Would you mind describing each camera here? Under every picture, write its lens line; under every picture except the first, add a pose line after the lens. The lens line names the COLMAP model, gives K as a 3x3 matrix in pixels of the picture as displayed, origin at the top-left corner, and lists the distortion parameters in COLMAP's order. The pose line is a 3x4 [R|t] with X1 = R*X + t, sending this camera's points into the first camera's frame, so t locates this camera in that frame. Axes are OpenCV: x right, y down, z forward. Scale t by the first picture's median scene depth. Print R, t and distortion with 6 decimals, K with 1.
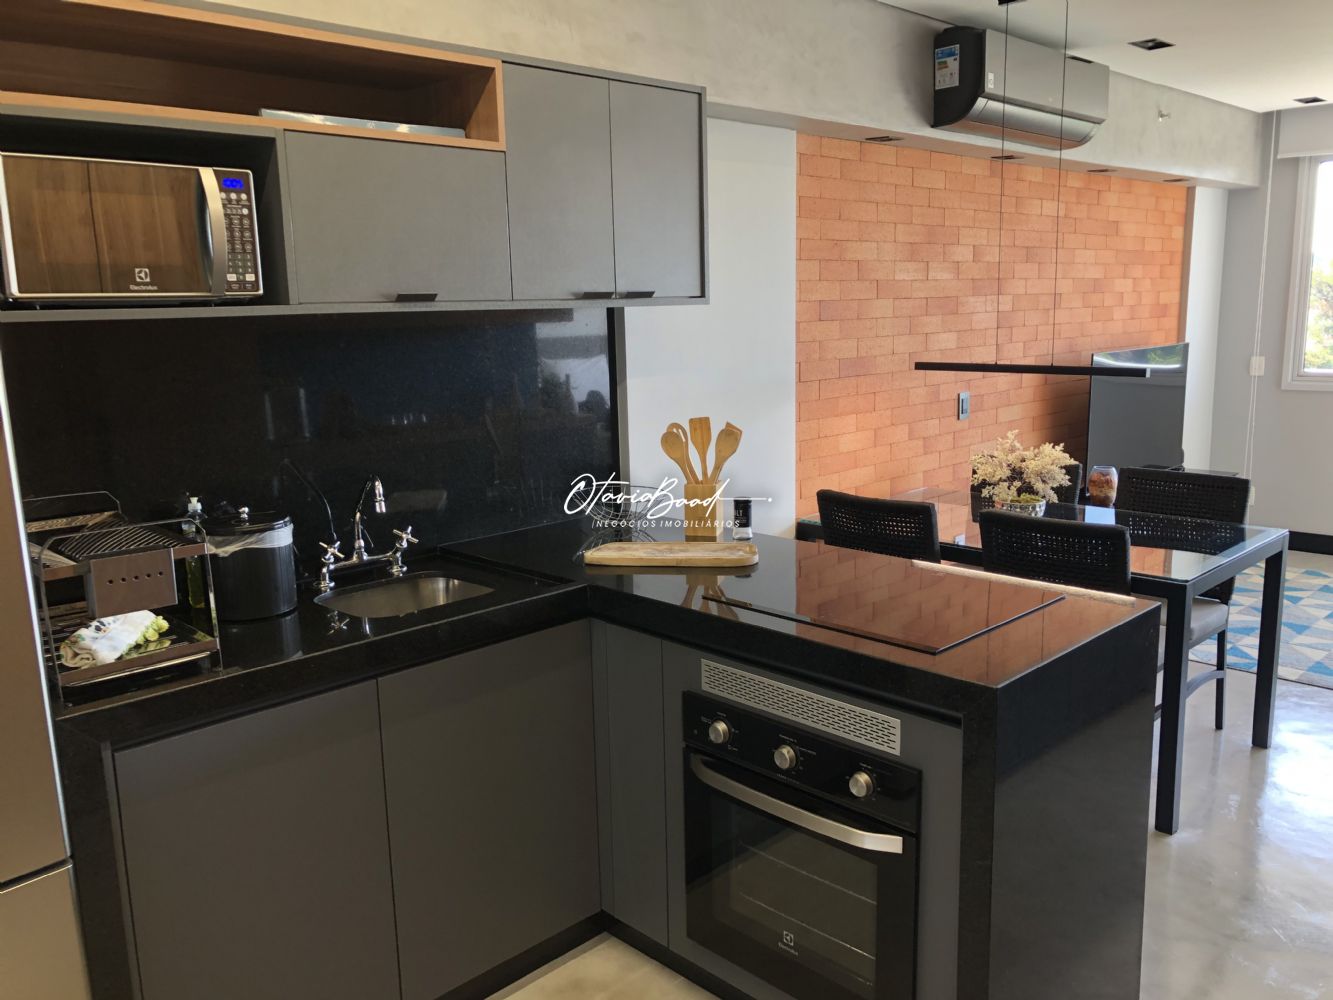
lens RADIAL K [[1095.9, 0, 679.4], [0, 1095.9, 499.3], [0, 0, 1]] dist [0.016411, -0.007666]
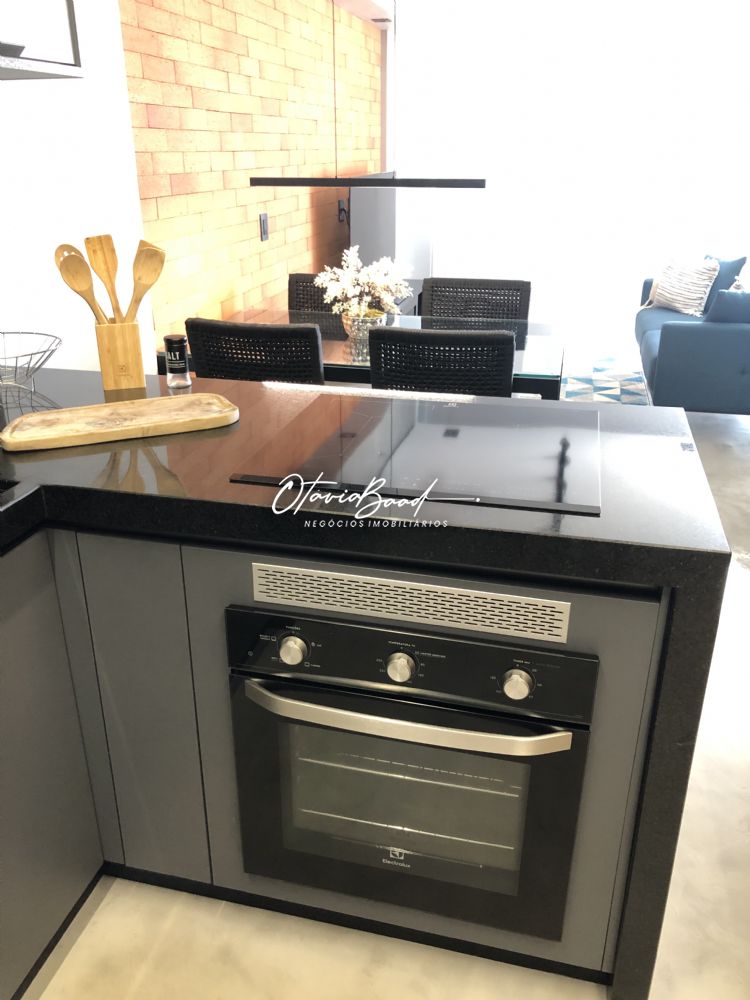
lens RADIAL K [[822.2, 0, 375.4], [0, 822.2, 496.3], [0, 0, 1]] dist [0.016411, -0.007666]
pose [[0.853949, -0.182417, 0.487334, -0.130908], [0.073692, 0.969495, 0.233769, -0.017860], [-0.515112, -0.163714, 0.841343, 0.371165]]
